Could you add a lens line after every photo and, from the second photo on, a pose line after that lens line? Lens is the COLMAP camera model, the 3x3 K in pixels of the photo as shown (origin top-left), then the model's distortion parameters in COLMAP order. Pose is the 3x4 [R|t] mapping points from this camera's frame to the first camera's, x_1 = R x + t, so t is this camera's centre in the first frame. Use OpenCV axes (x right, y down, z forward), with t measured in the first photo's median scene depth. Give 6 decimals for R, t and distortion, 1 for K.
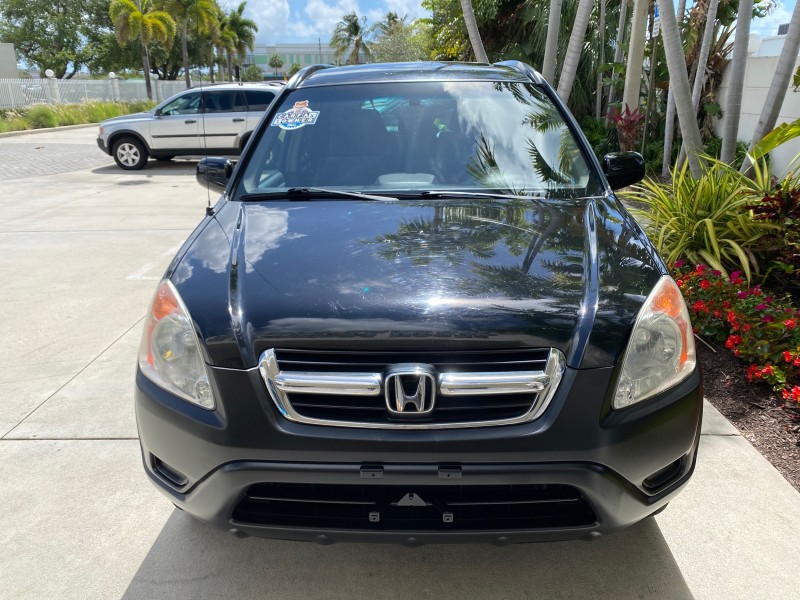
lens RADIAL K [[610.5, 0, 398.2], [0, 610.5, 300.0], [0, 0, 1]] dist [0.010849, -0.014330]
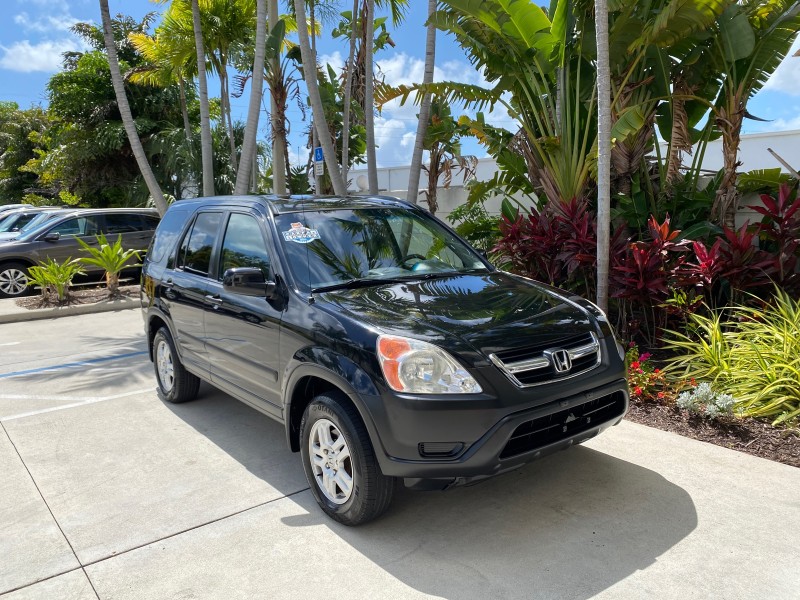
lens RADIAL K [[610.5, 0, 397.6], [0, 610.5, 298.6], [0, 0, 1]] dist [0.010849, -0.014330]
pose [[0.772214, -0.094015, 0.628369, -0.239318], [0.213658, 0.969821, -0.117466, 0.011541], [-0.598361, 0.224965, 0.768996, -0.035364]]
